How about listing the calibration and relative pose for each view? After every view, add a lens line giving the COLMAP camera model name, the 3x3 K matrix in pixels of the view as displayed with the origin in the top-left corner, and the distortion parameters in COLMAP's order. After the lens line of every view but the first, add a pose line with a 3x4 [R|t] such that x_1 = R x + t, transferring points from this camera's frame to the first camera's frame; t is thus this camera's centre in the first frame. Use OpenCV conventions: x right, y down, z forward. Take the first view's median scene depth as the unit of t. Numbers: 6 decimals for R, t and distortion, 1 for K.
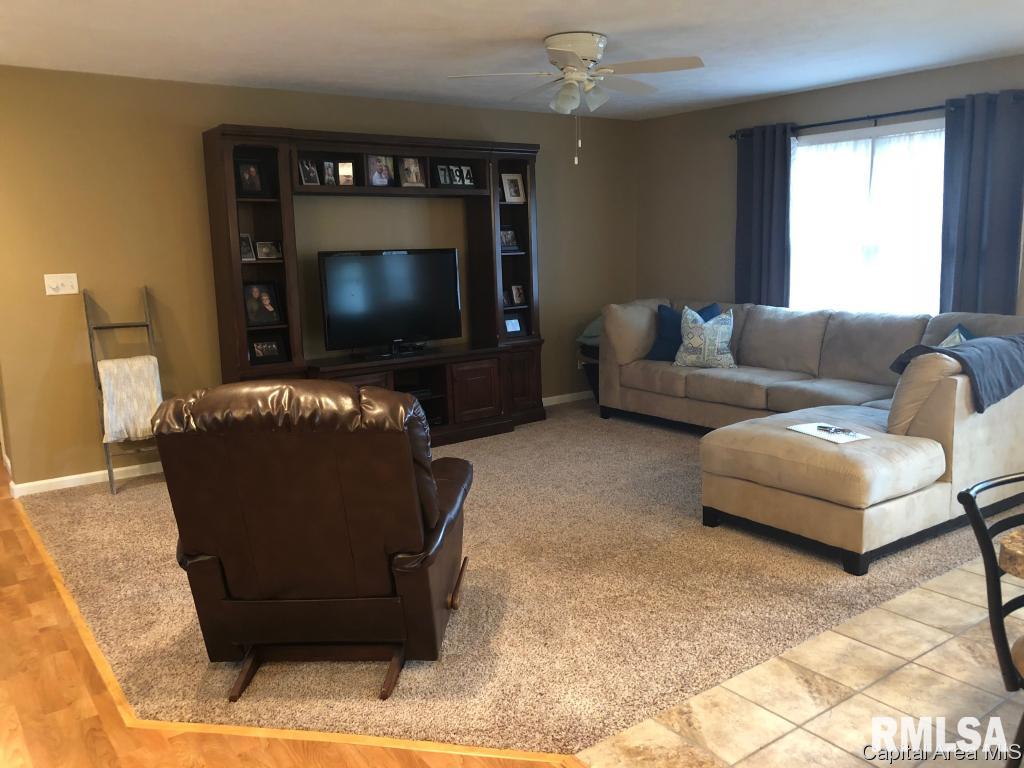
lens RADIAL K [[849.7, 0, 515.3], [0, 849.7, 390.5], [0, 0, 1]] dist [0.035017, -0.022339]
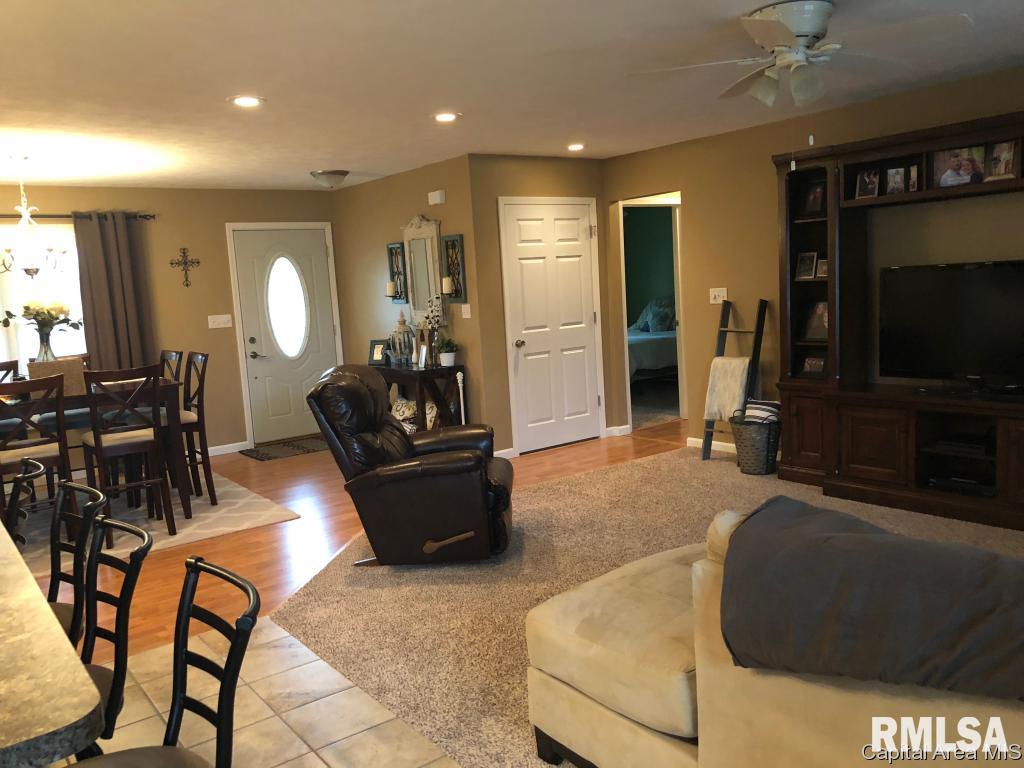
lens RADIAL K [[849.7, 0, 516.7], [0, 849.7, 381.0], [0, 0, 1]] dist [0.035017, -0.022339]
pose [[0.002205, 0.138596, -0.990347, 0.682443], [-0.117014, 0.983581, 0.137388, -0.120567], [0.993128, 0.115582, 0.018386, 0.592595]]
